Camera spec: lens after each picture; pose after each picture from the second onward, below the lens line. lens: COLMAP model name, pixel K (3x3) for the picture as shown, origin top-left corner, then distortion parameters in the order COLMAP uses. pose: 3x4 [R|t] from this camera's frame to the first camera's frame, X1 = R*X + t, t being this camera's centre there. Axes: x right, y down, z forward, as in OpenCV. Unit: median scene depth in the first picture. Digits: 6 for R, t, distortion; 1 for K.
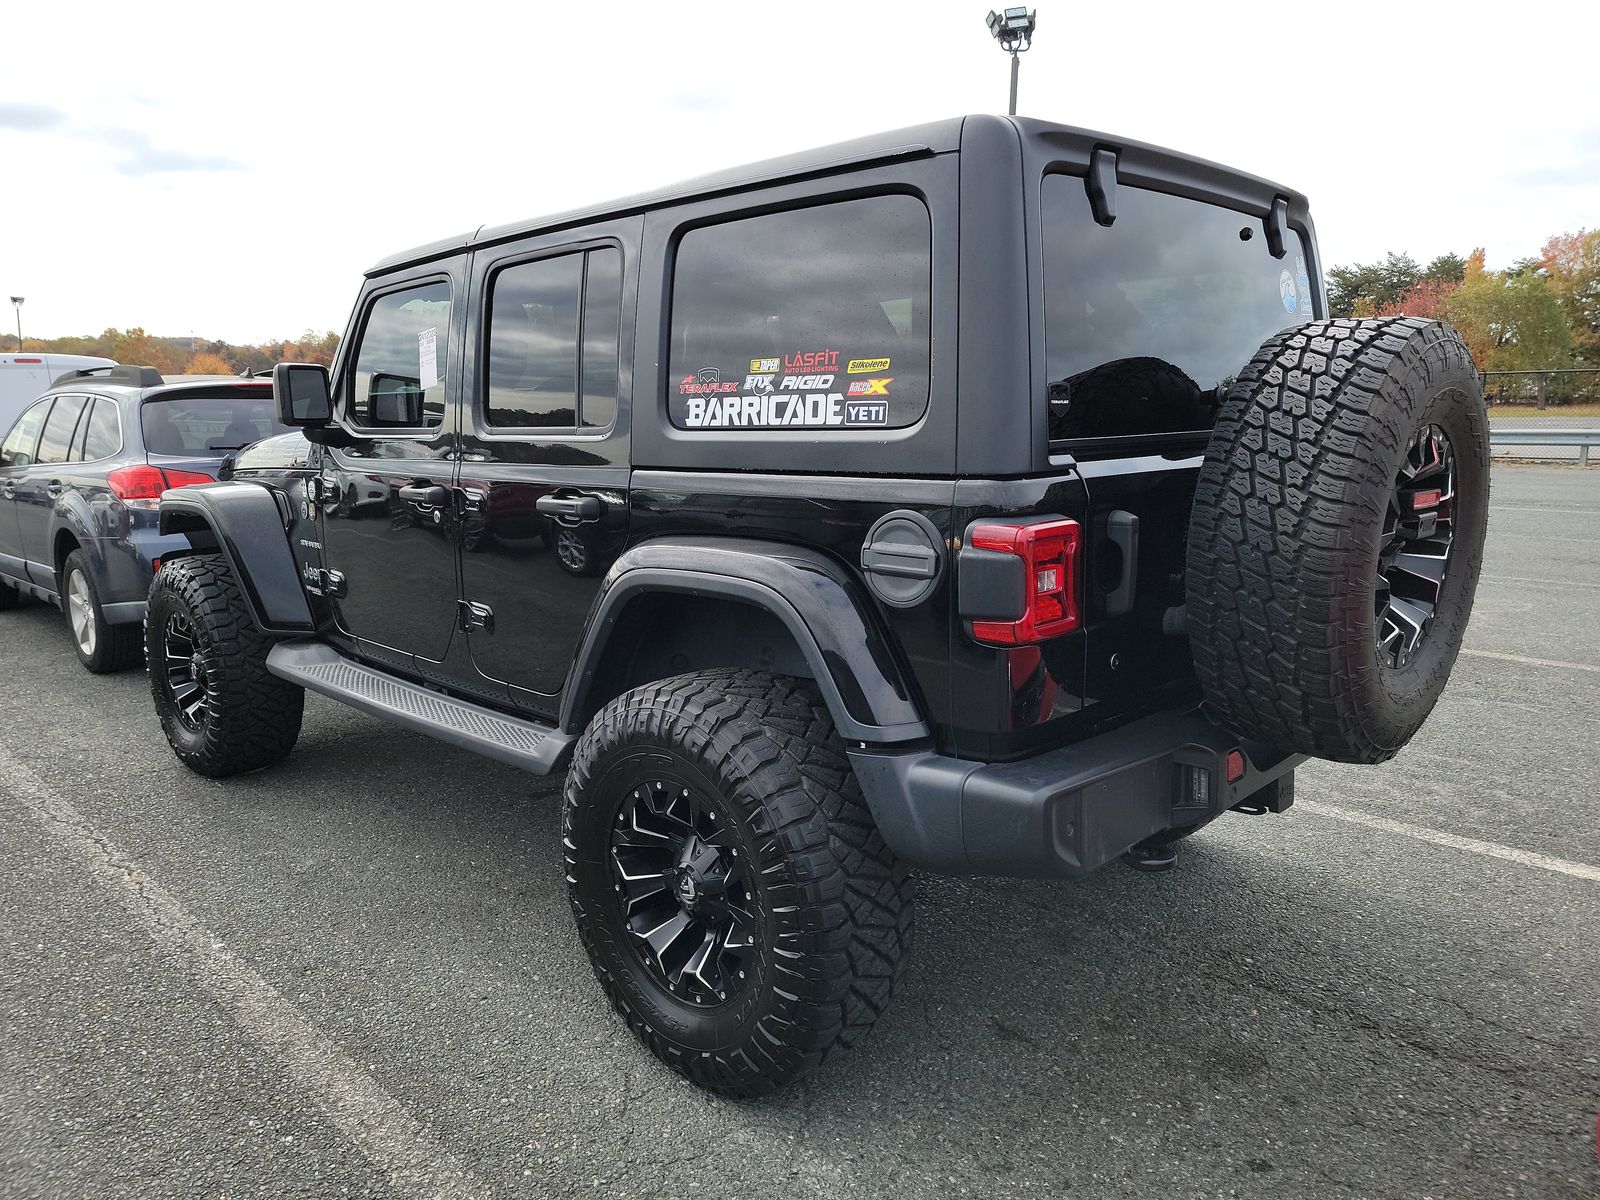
lens RADIAL K [[1131.4, 0, 806.8], [0, 1131.4, 598.5], [0, 0, 1]] dist [0.048951, -0.029163]
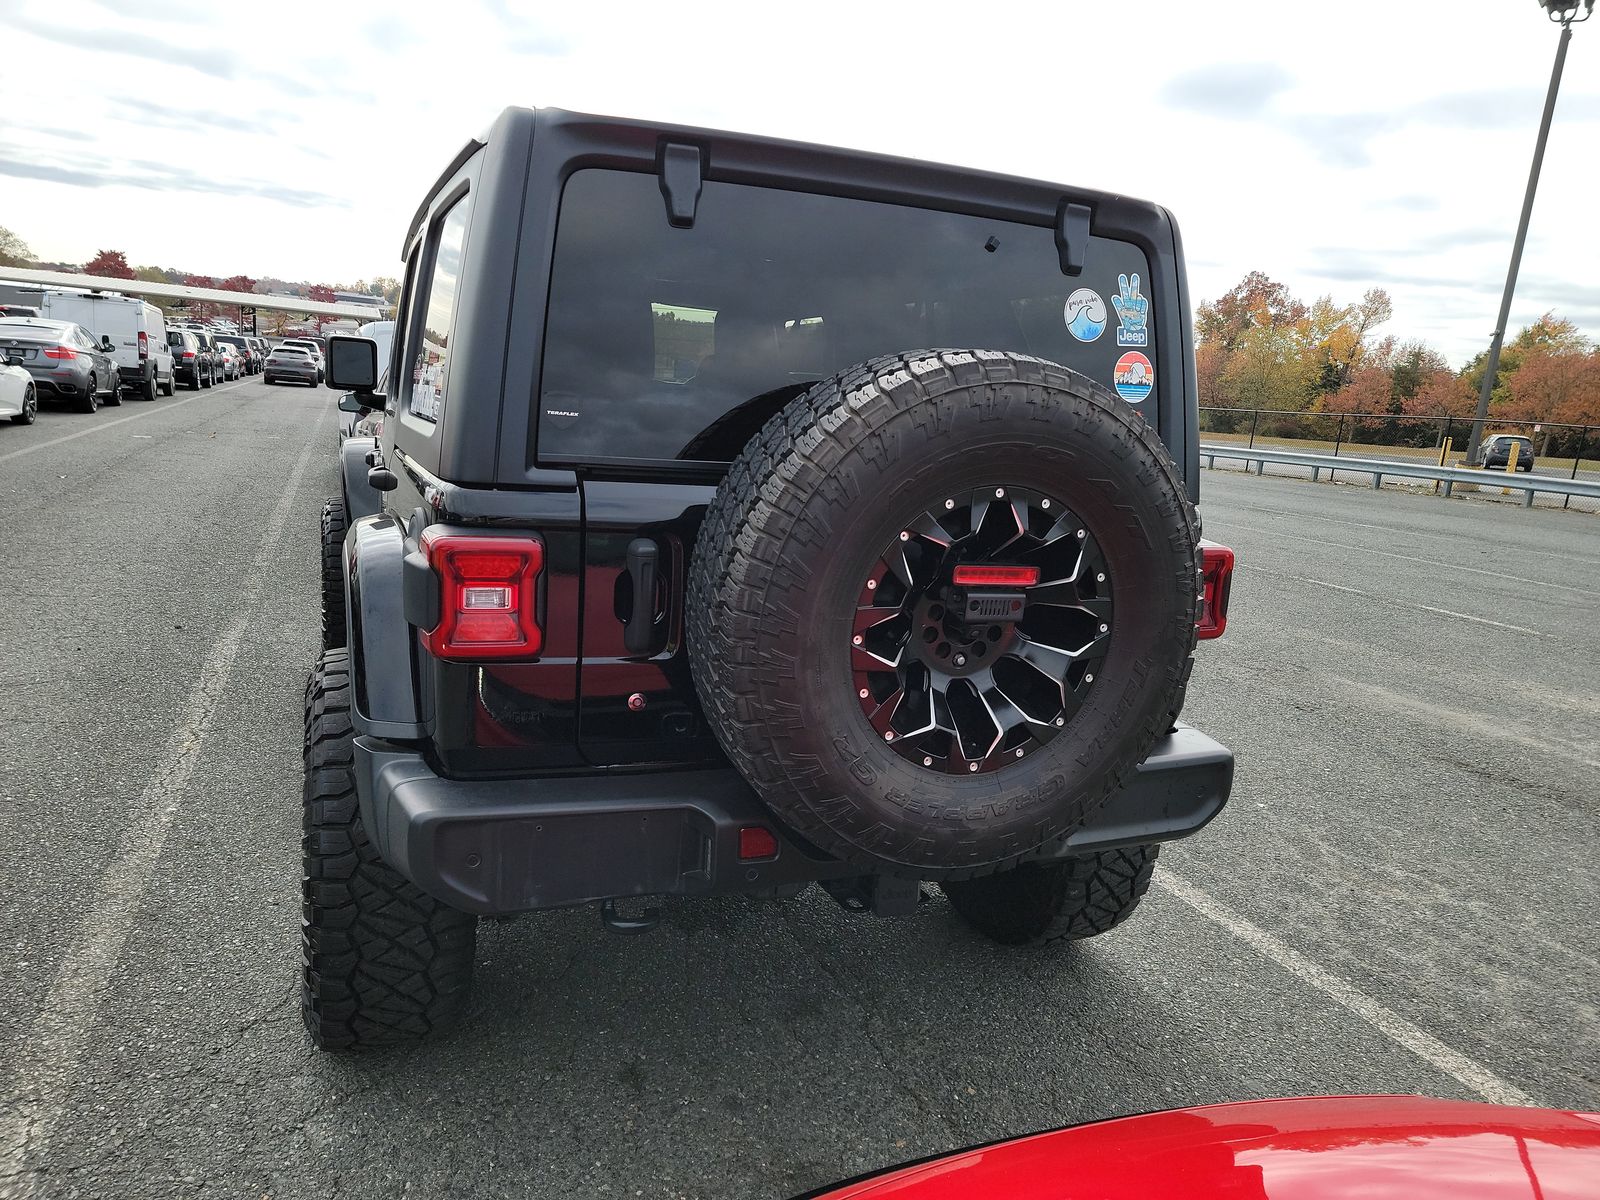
lens RADIAL K [[1131.4, 0, 804.8], [0, 1131.4, 607.5], [0, 0, 1]] dist [0.048951, -0.029163]
pose [[0.906200, 0.152888, -0.394243, 0.559147], [-0.149819, 0.987953, 0.038761, -0.057090], [0.395420, 0.023940, 0.918188, 0.156755]]
